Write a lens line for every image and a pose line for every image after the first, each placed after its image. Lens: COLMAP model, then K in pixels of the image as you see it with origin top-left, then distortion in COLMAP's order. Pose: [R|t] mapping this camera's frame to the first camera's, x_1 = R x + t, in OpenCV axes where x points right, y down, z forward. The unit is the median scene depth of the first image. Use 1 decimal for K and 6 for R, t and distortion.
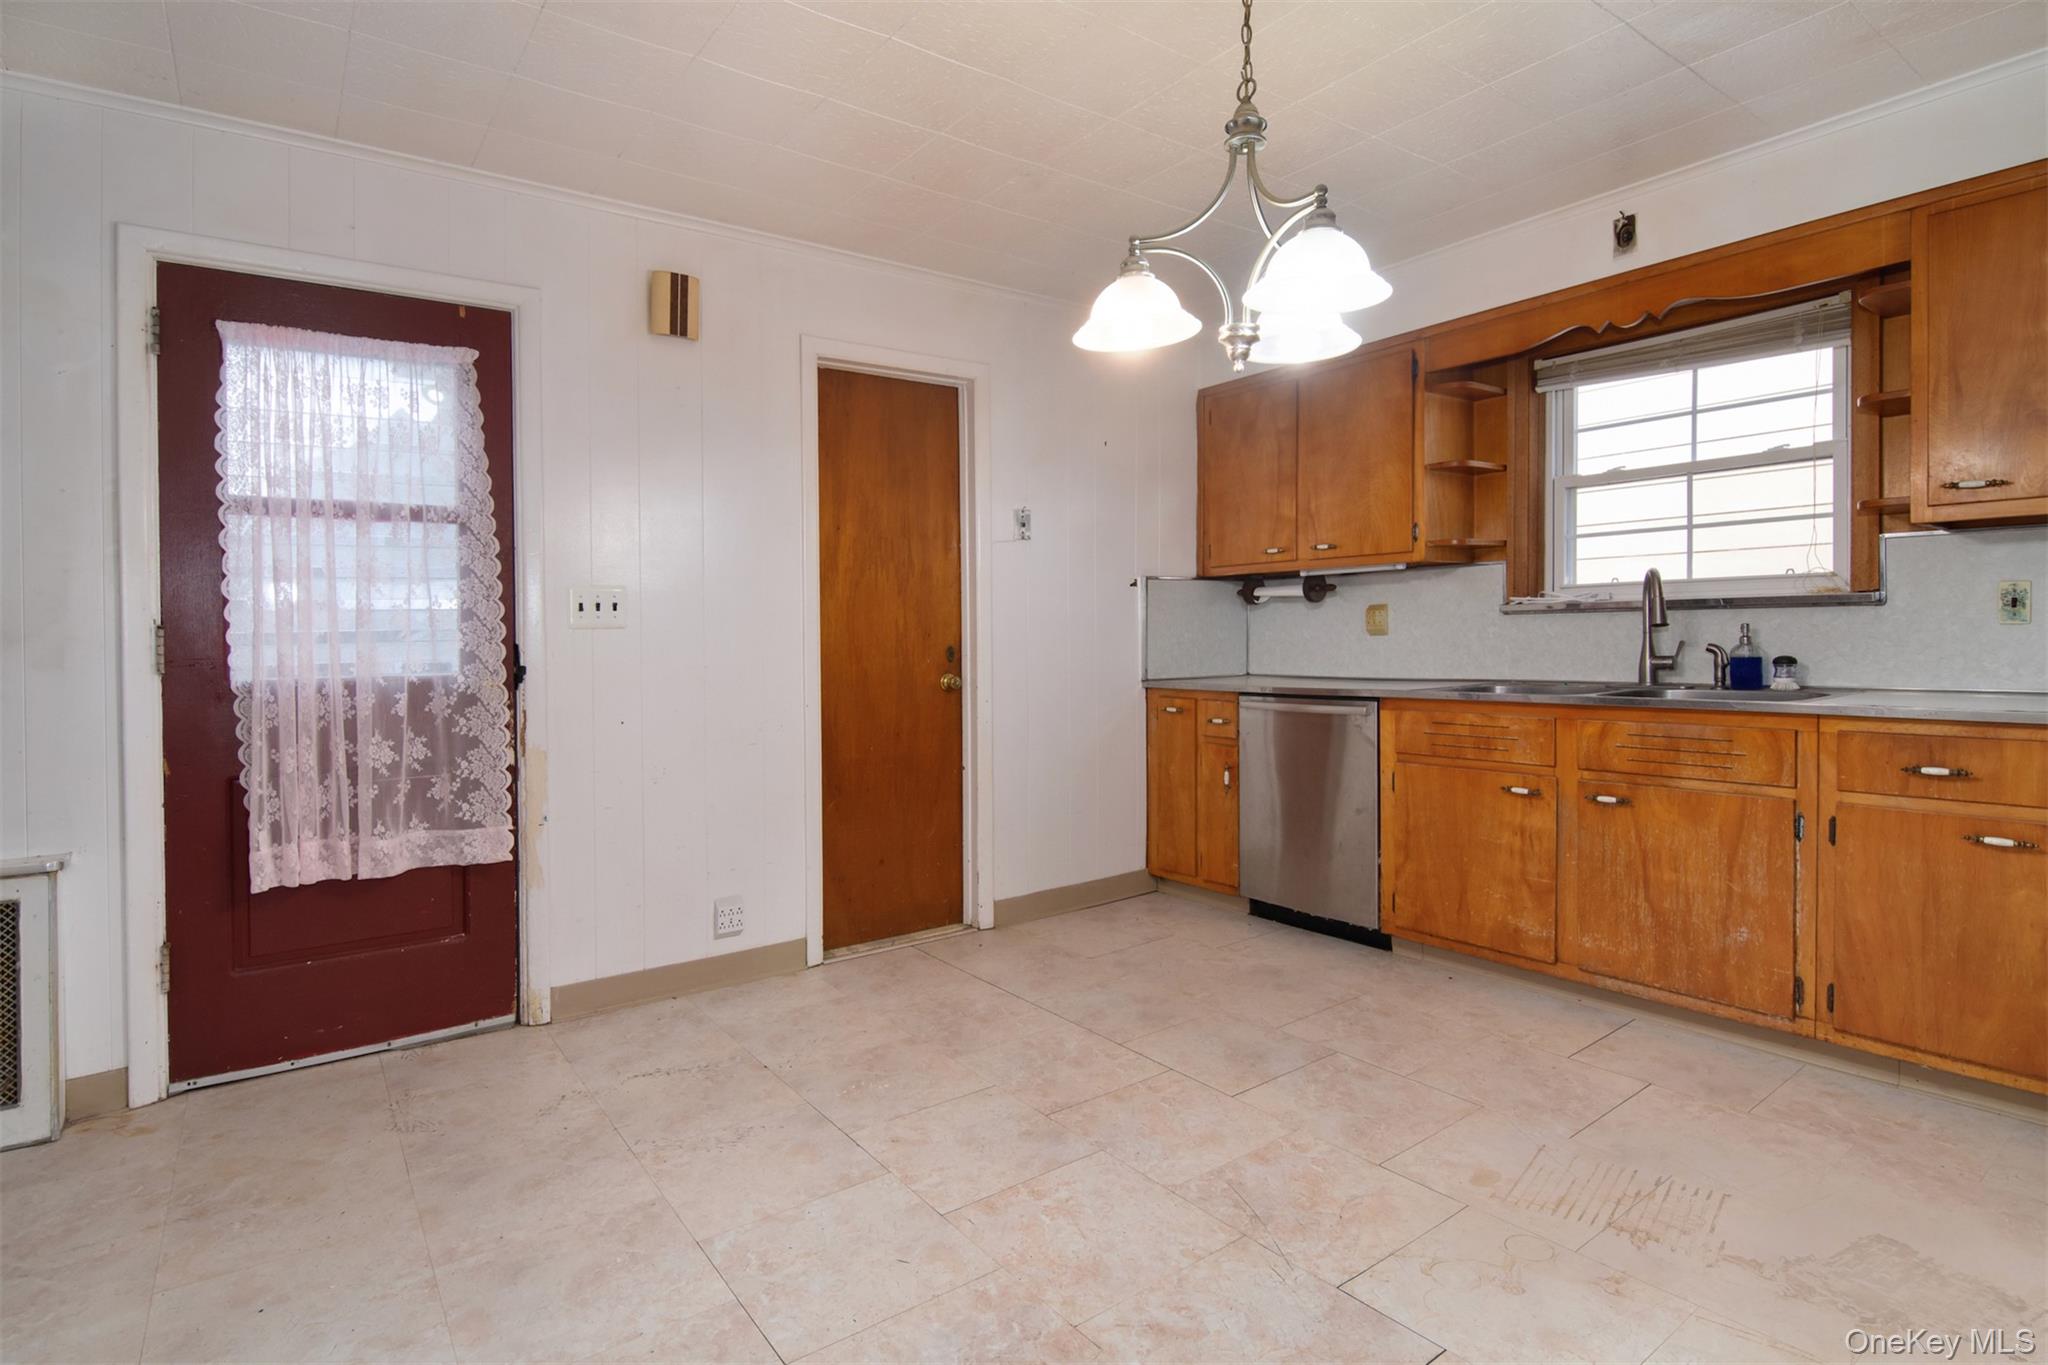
lens RADIAL K [[1052.3, 0, 1030.4], [0, 1052.3, 635.2], [0, 0, 1]] dist [-0.005706, -0.001783]
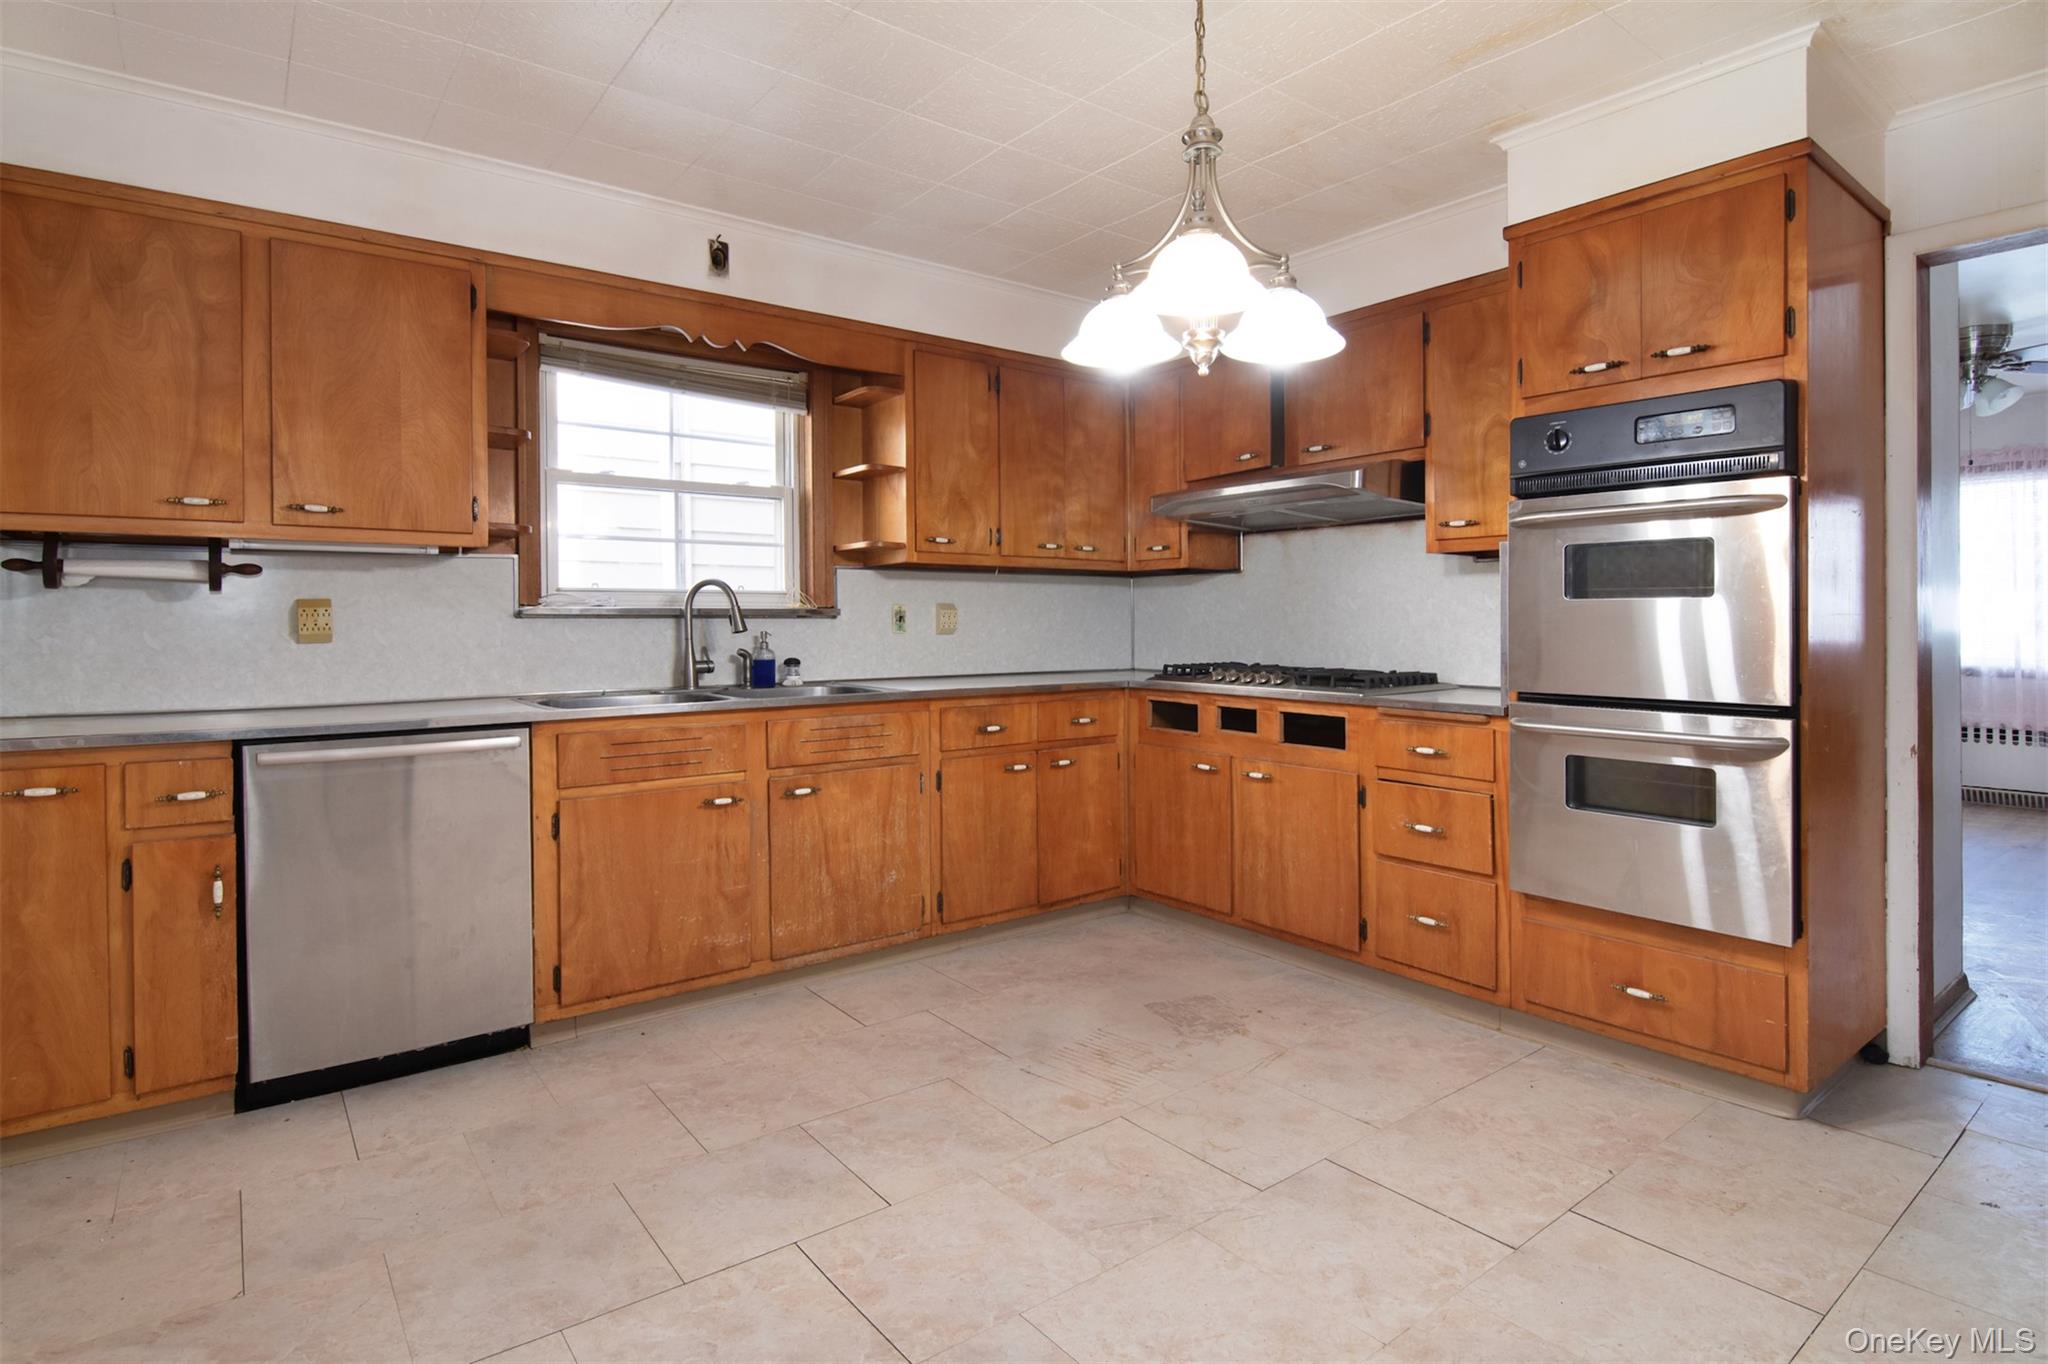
lens RADIAL K [[1068.7, 0, 999.6], [0, 1068.7, 645.7], [0, 0, 1]] dist [-0.000944, 0.001000]
pose [[-0.011926, -0.002671, 0.999925, -0.541039], [0.006668, 0.999974, 0.002751, 0.004052], [-0.999907, 0.006700, -0.011908, 0.787059]]
